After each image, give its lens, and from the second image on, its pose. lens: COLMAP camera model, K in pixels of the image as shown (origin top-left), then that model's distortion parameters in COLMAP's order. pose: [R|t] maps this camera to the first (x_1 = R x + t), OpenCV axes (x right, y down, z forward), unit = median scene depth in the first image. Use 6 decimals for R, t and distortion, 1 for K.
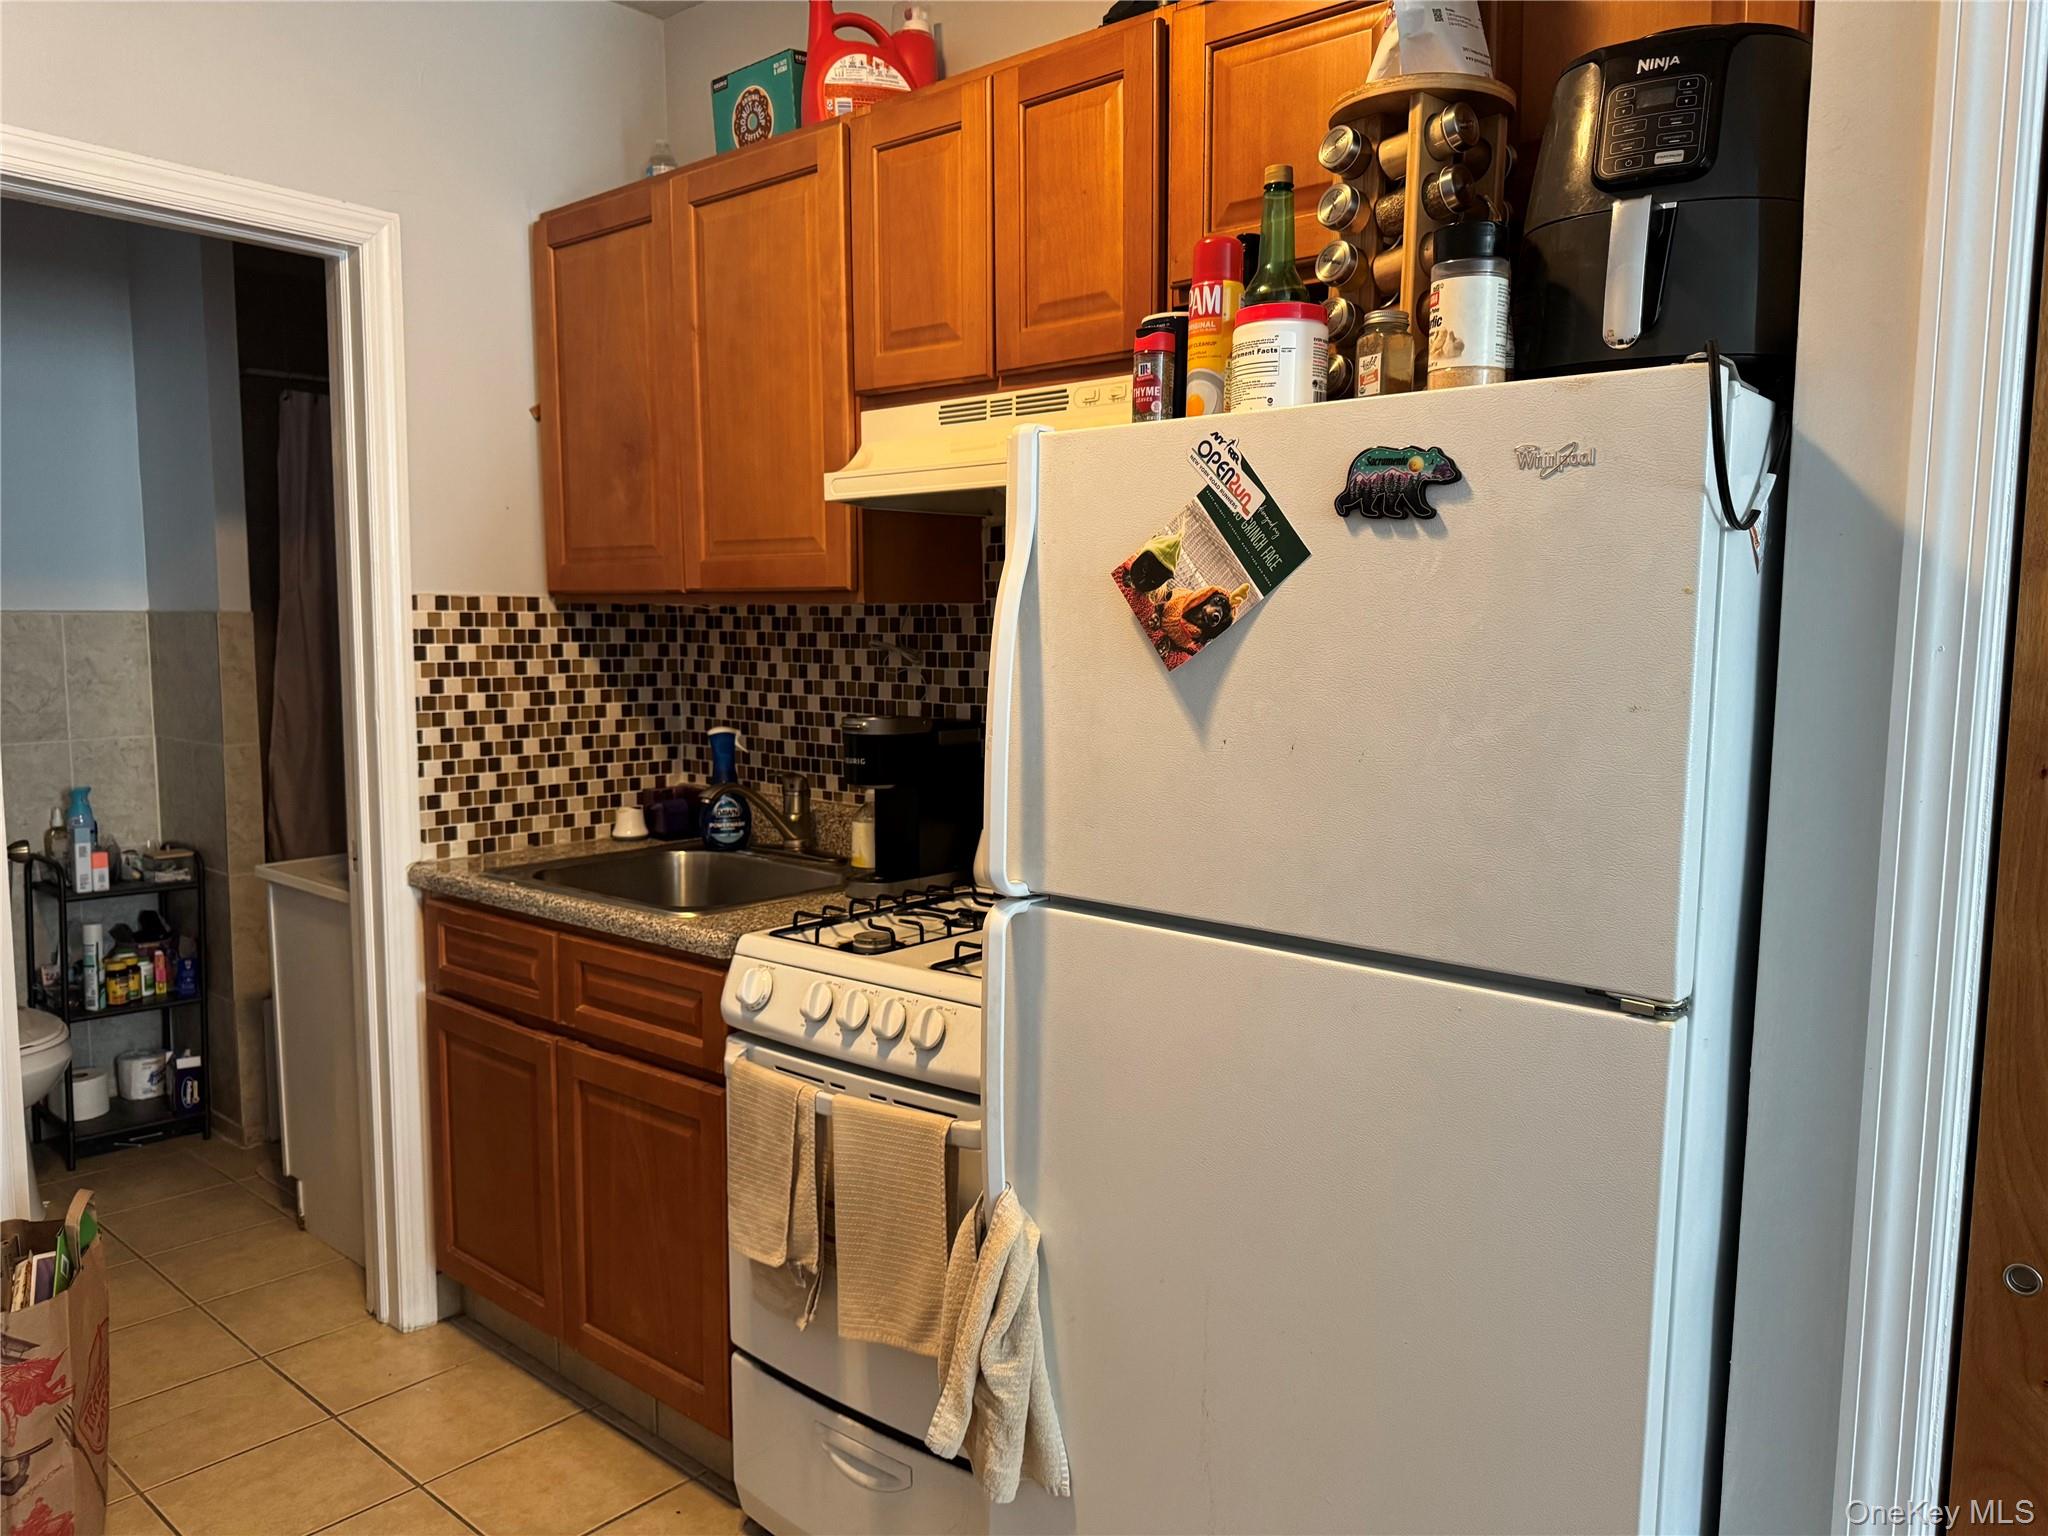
lens RADIAL K [[1452.9, 0, 1031.2], [0, 1452.9, 767.3], [0, 0, 1]] dist [0.025862, -0.040051]
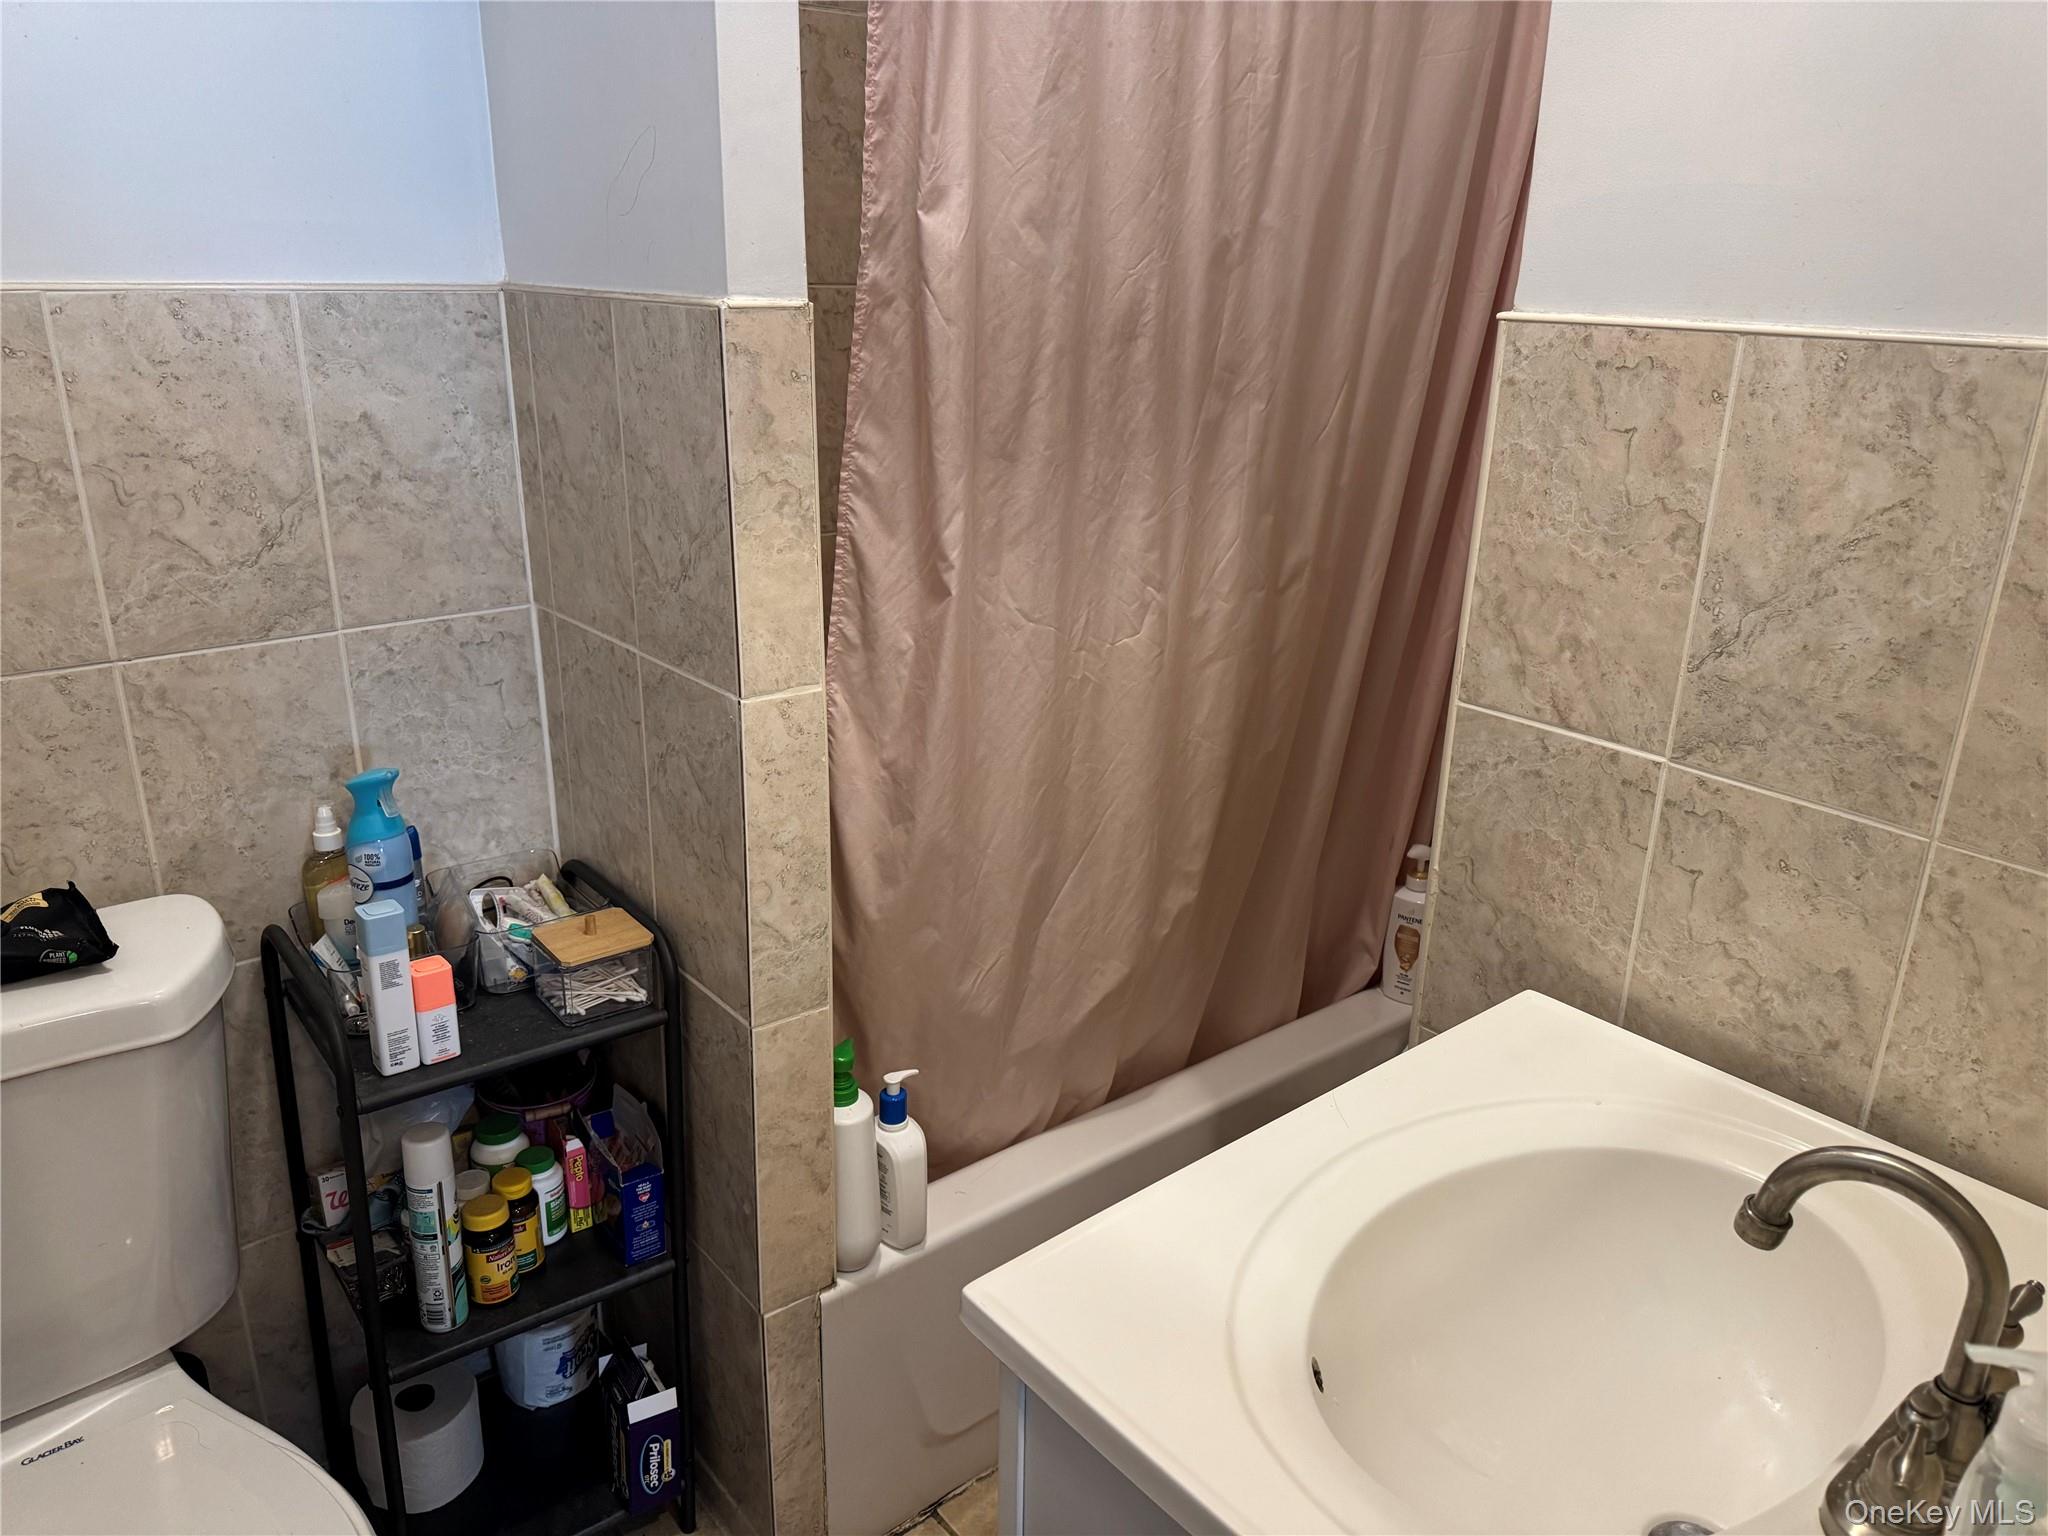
lens RADIAL K [[1452.9, 0, 1031.2], [0, 1452.9, 767.3], [0, 0, 1]] dist [0.025862, -0.040051]
pose [[0.985111, 0.069455, -0.157264, -0.415326], [-0.031901, 0.972722, 0.229772, -0.079680], [0.168933, -0.221334, 0.960455, 0.651814]]
